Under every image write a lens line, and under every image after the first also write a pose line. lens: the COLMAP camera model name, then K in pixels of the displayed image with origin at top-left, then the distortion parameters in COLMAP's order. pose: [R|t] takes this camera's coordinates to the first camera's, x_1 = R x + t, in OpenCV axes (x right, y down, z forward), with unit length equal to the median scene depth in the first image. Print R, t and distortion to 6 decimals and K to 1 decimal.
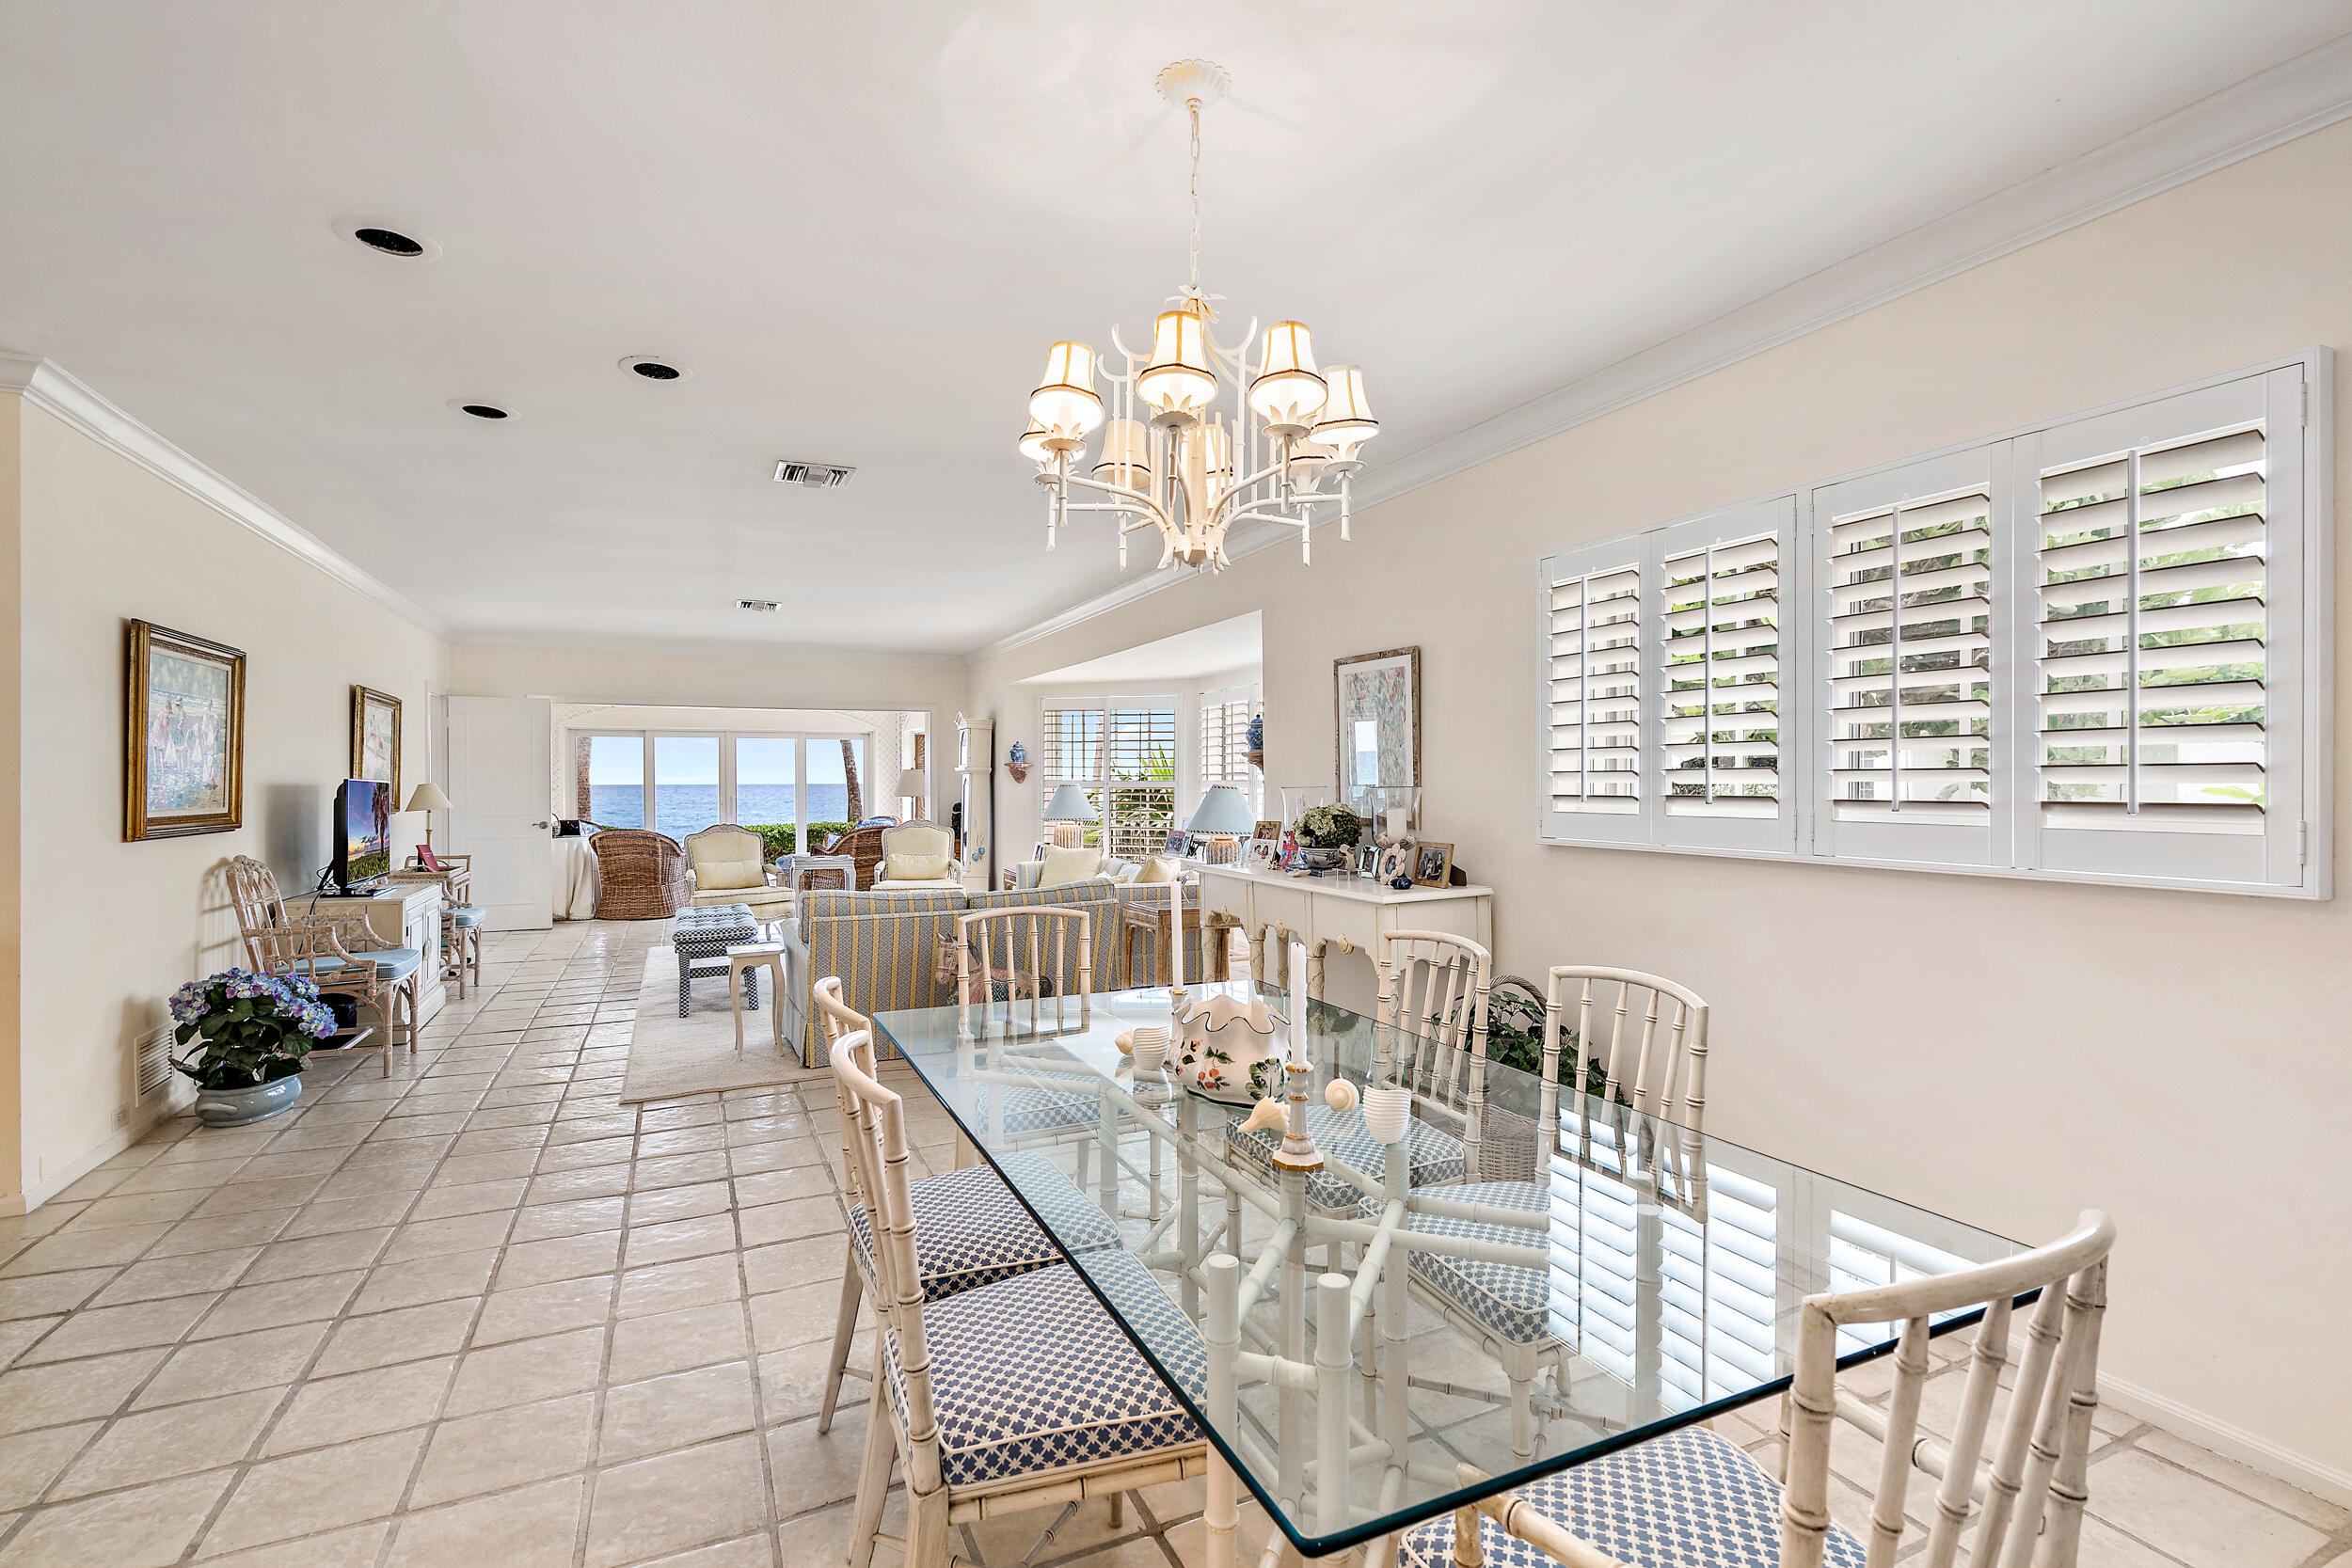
lens RADIAL K [[1071.0, 0, 1153.9], [0, 1071.0, 779.3], [0, 0, 1]] dist [-0.006739, 0.001392]
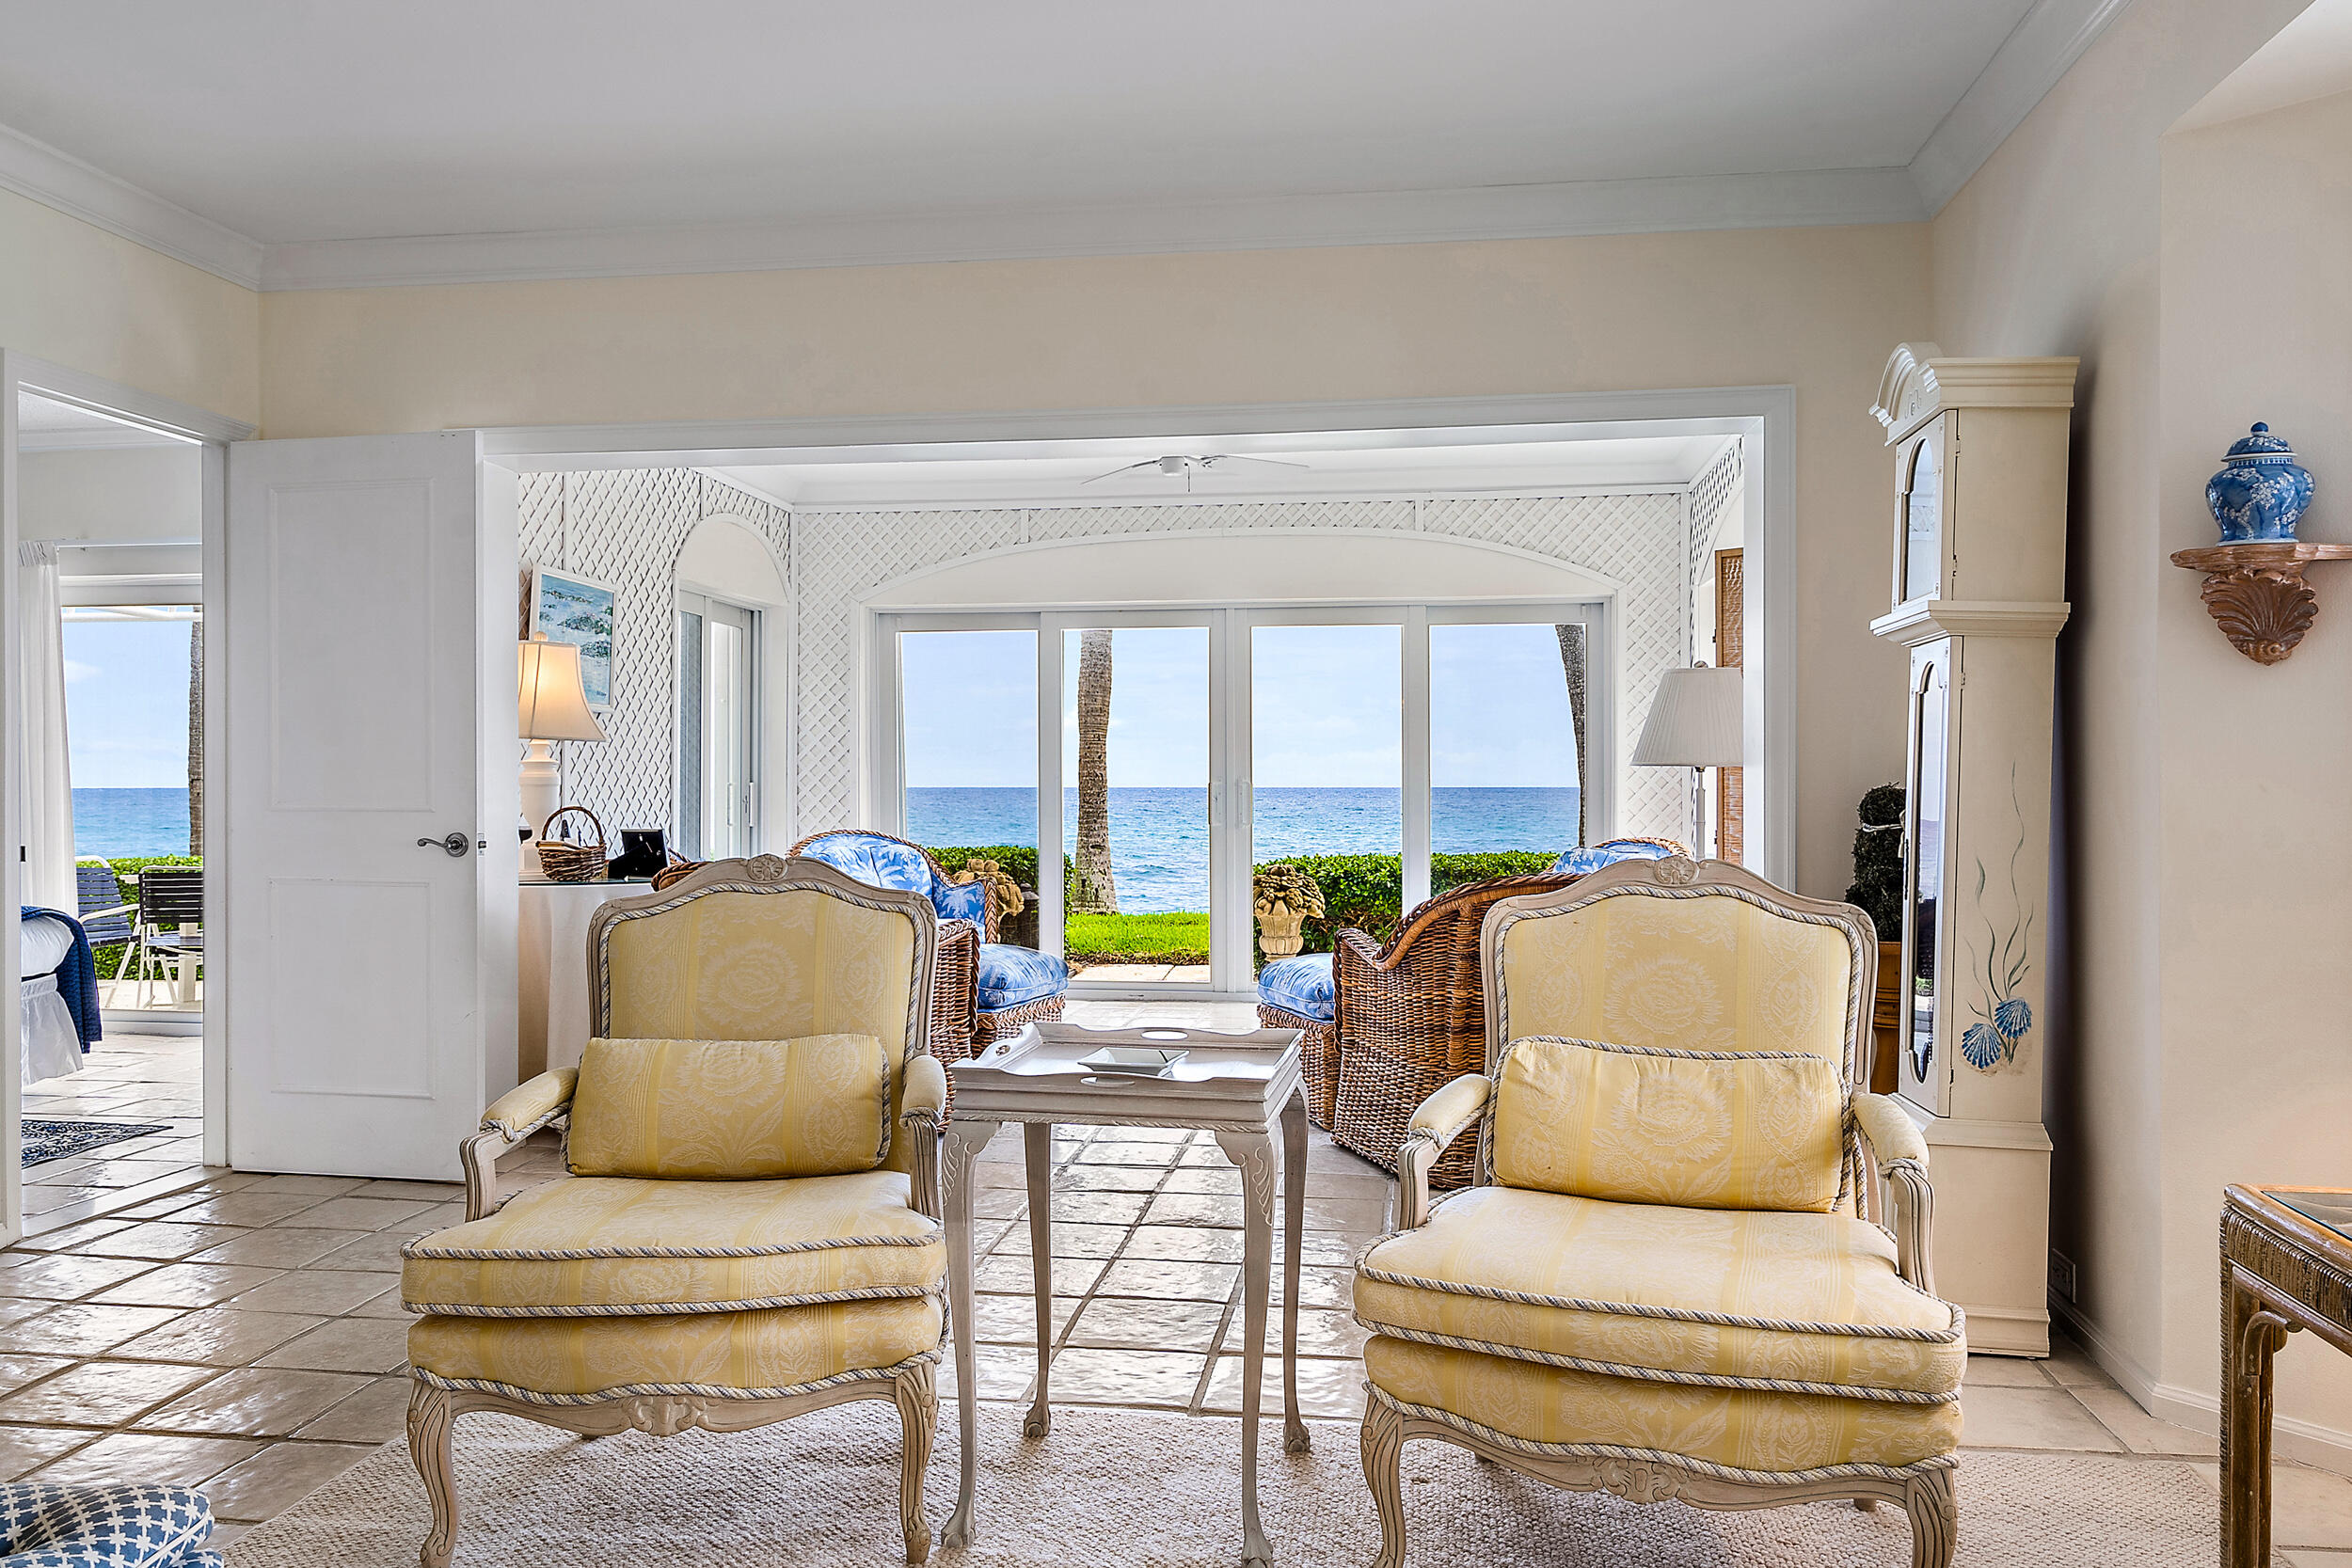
lens RADIAL K [[1693.2, 0, 1169.8], [0, 1693.2, 778.2], [0, 0, 1]] dist [-0.007371, 0.011819]
pose [[0.843509, 0.000230, -0.537115, -0.128434], [-0.001250, 0.999998, -0.001534, 0.023461], [0.537113, 0.001965, 0.843508, 0.669913]]
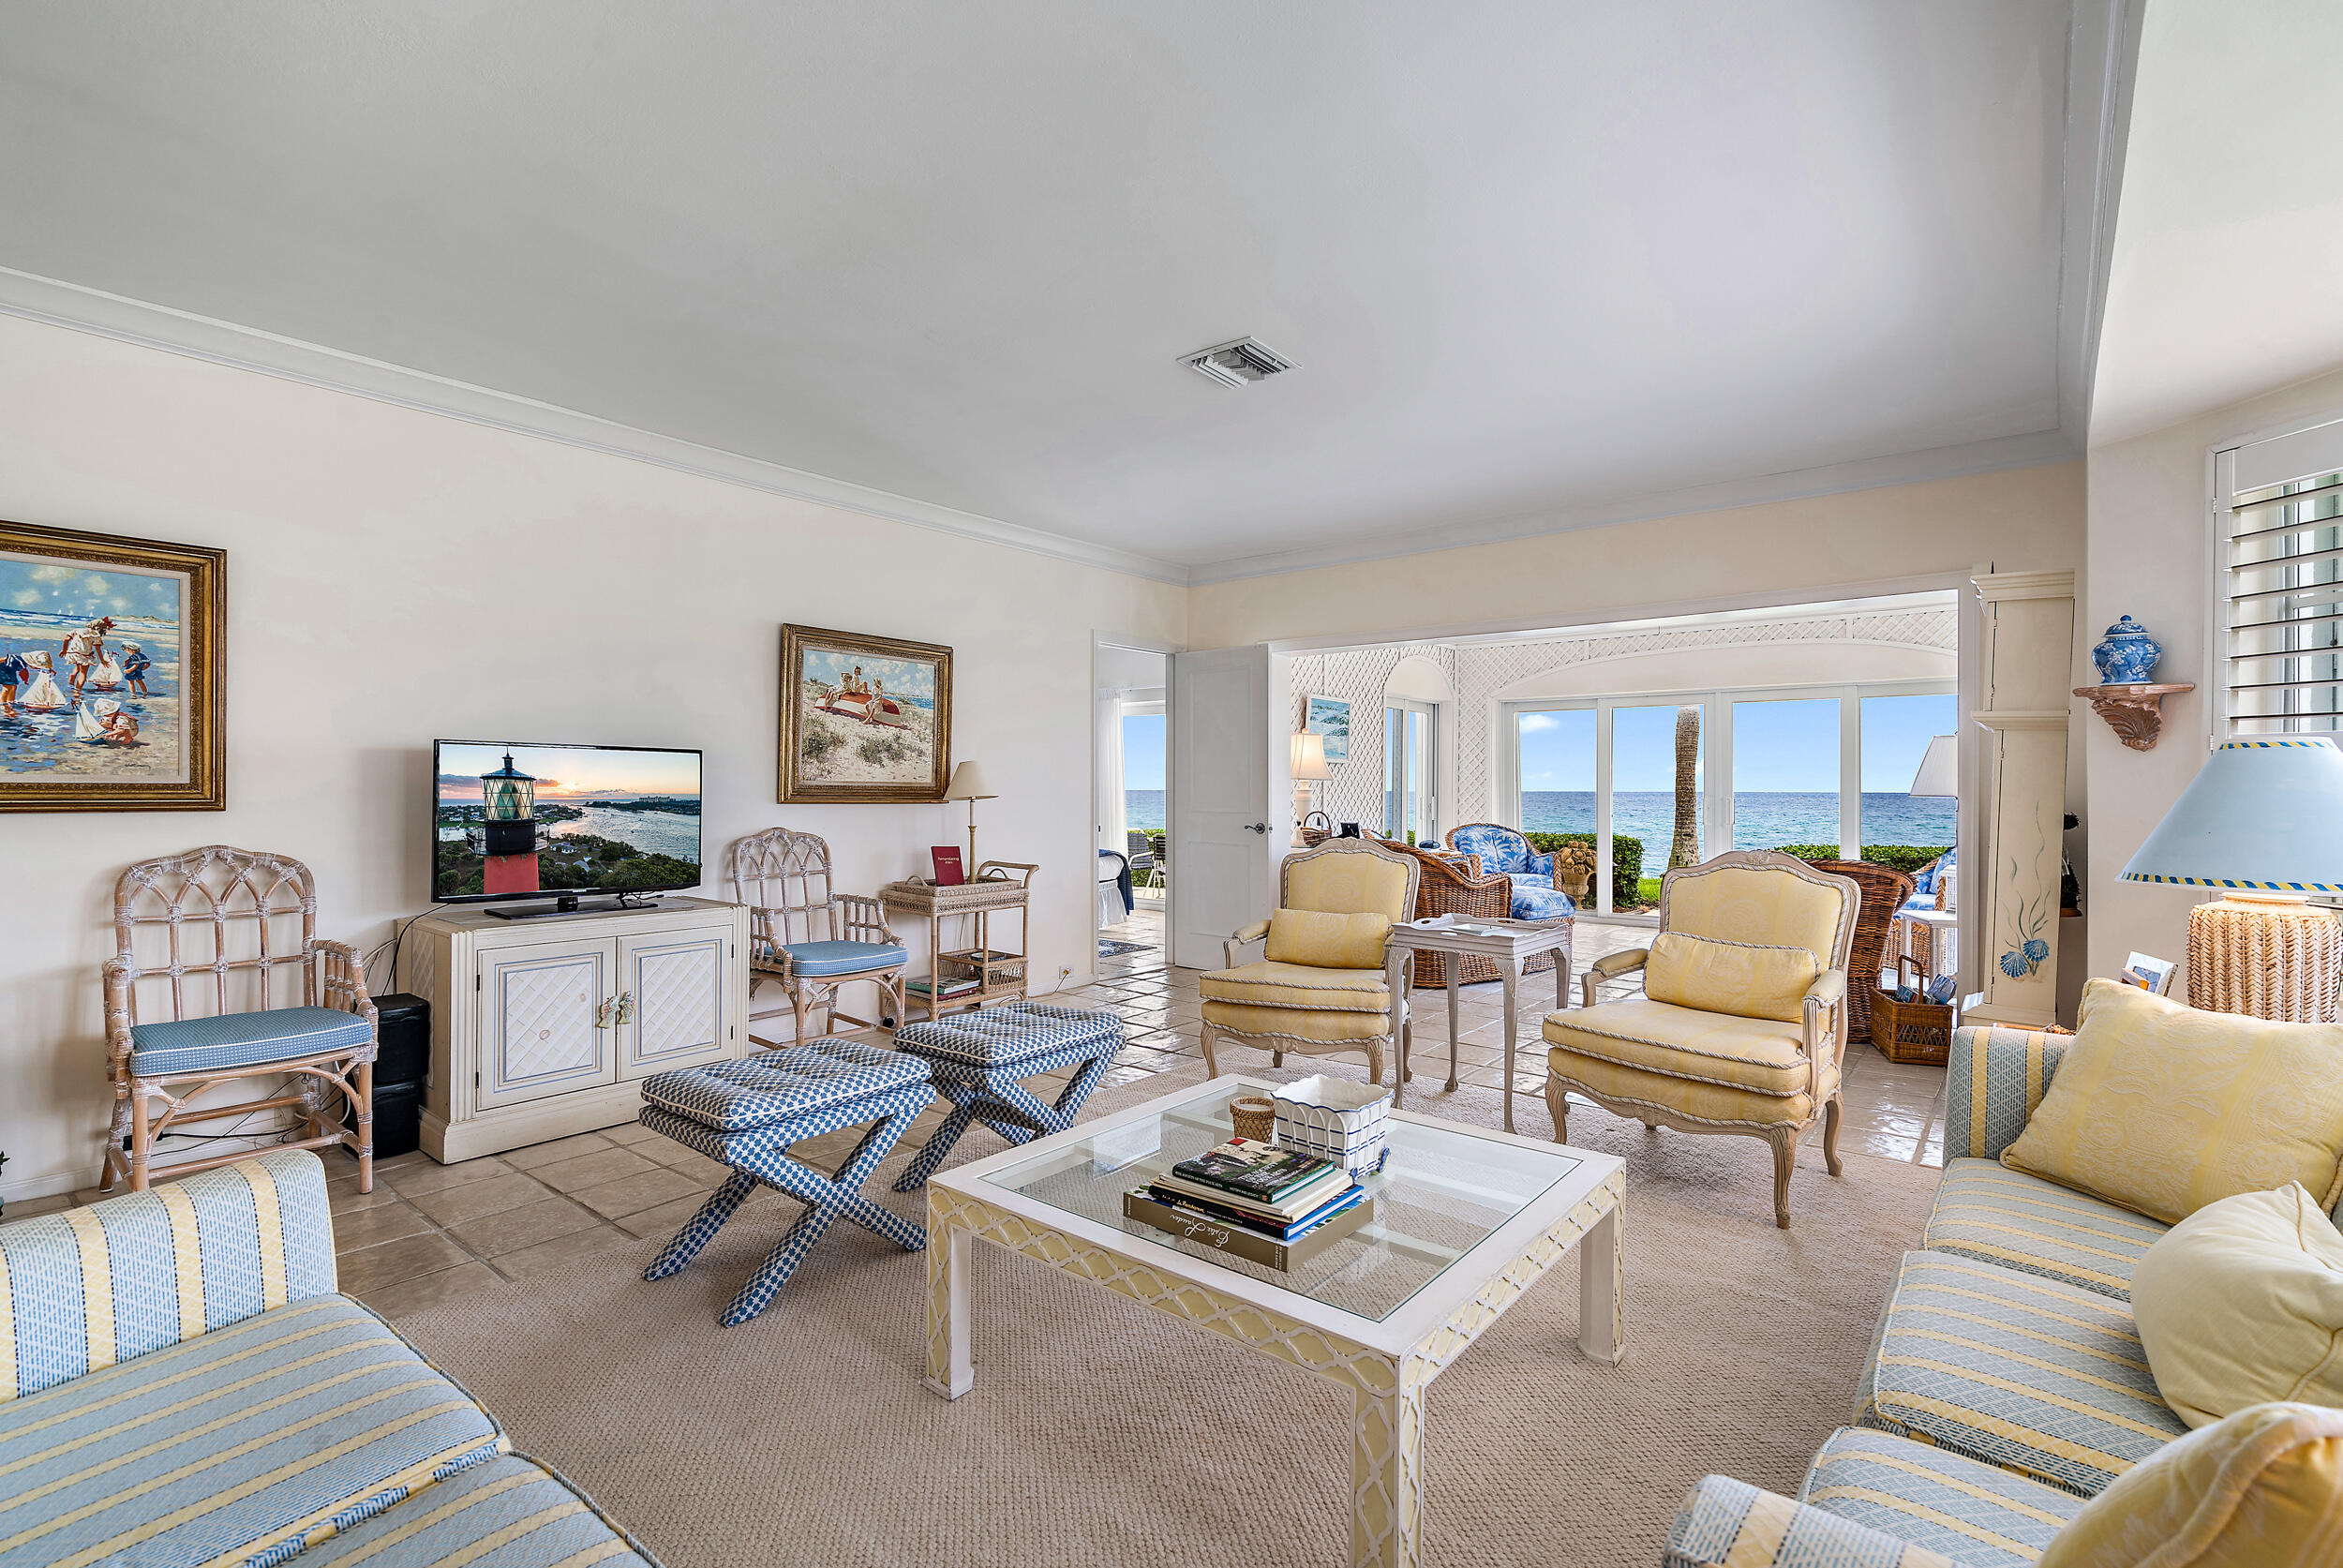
lens RADIAL K [[1067.1, 0, 1196.7], [0, 1067.1, 793.4], [0, 0, 1]] dist [-0.006739, 0.001392]
pose [[0.459885, 0.008277, -0.887940, 0.026918], [-0.003350, 0.999966, 0.007586, 0.014536], [0.887972, -0.000514, 0.459897, 0.617669]]
